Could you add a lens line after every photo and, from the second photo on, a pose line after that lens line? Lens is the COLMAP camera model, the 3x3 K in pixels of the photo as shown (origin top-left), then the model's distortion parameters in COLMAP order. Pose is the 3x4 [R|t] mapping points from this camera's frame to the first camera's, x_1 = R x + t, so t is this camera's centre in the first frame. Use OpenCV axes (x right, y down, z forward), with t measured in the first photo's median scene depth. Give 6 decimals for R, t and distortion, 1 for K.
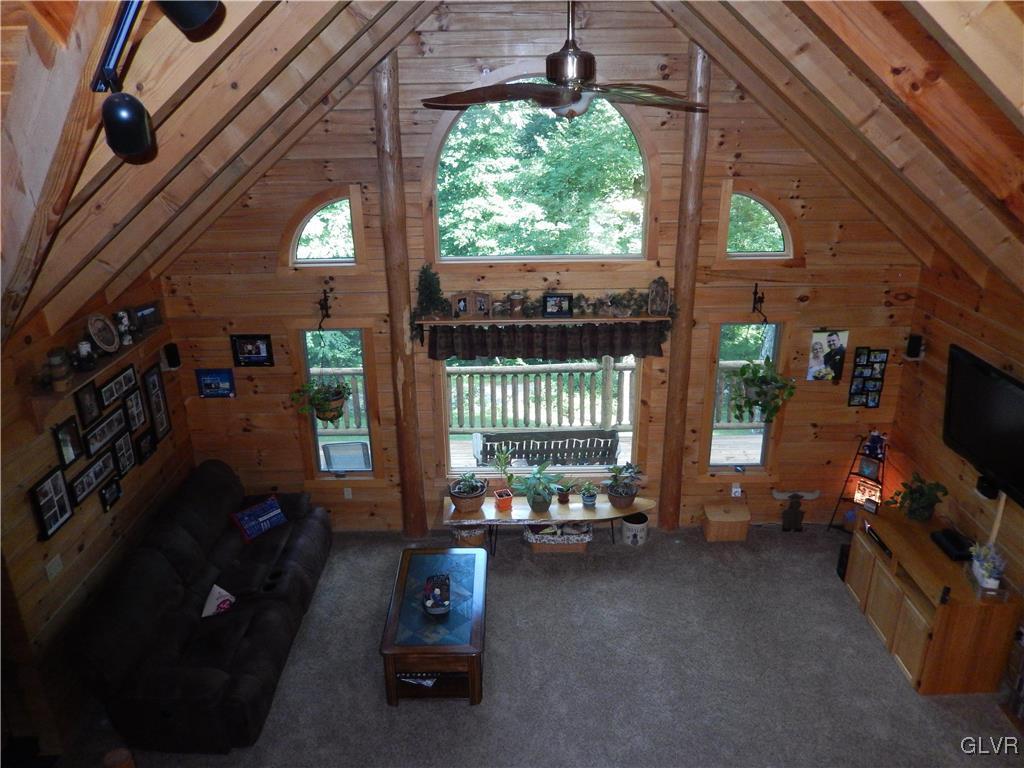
lens RADIAL K [[761.3, 0, 510.1], [0, 761.3, 389.8], [0, 0, 1]] dist [0.002673, -0.011869]
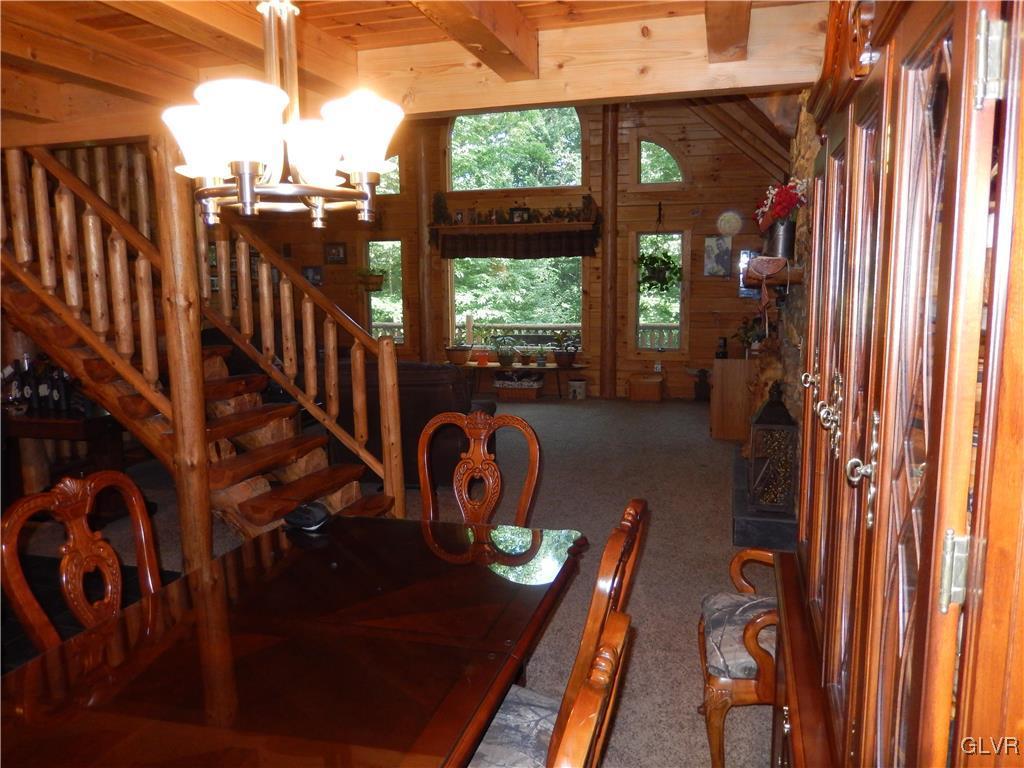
lens RADIAL K [[761.3, 0, 502.6], [0, 761.3, 381.1], [0, 0, 1]] dist [0.002673, -0.011869]
pose [[0.959536, 0.044372, -0.278067, 0.440459], [-0.106389, 0.971438, -0.212106, 0.501946], [0.260713, 0.233107, 0.936851, -0.314794]]
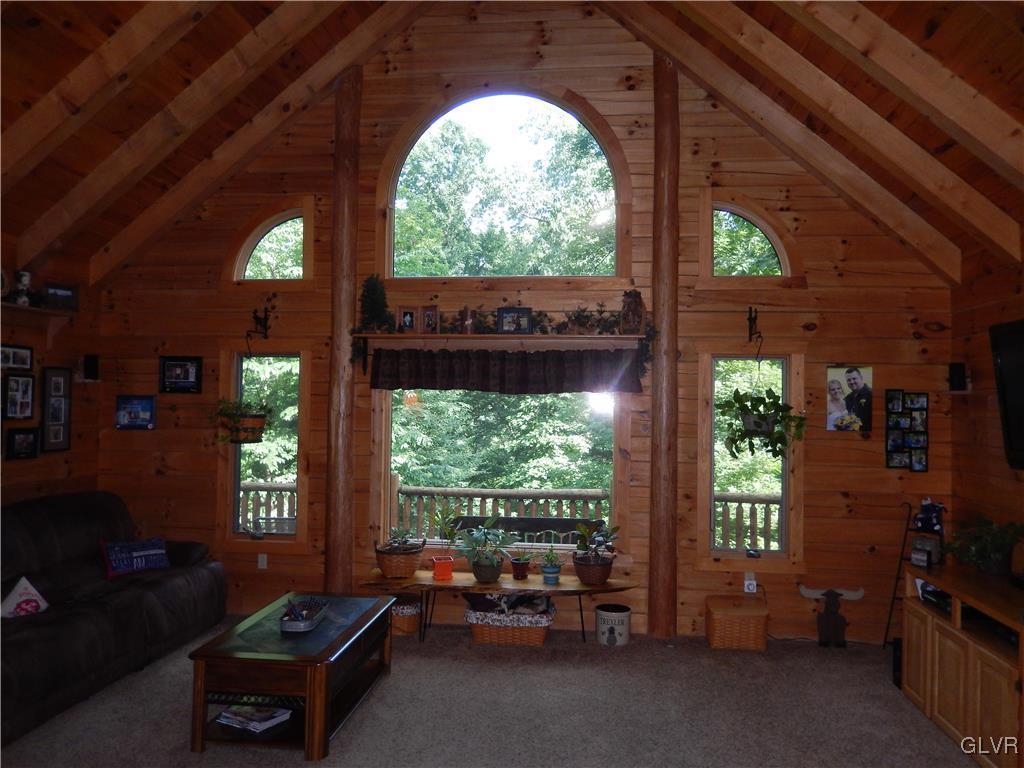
lens RADIAL K [[761.3, 0, 509.2], [0, 761.3, 386.7], [0, 0, 1]] dist [0.002673, -0.011869]
pose [[0.992710, 0.026712, -0.117530, 0.154407], [-0.070194, 0.920825, -0.383607, 0.281946], [0.097977, 0.389061, 0.915987, 0.221574]]
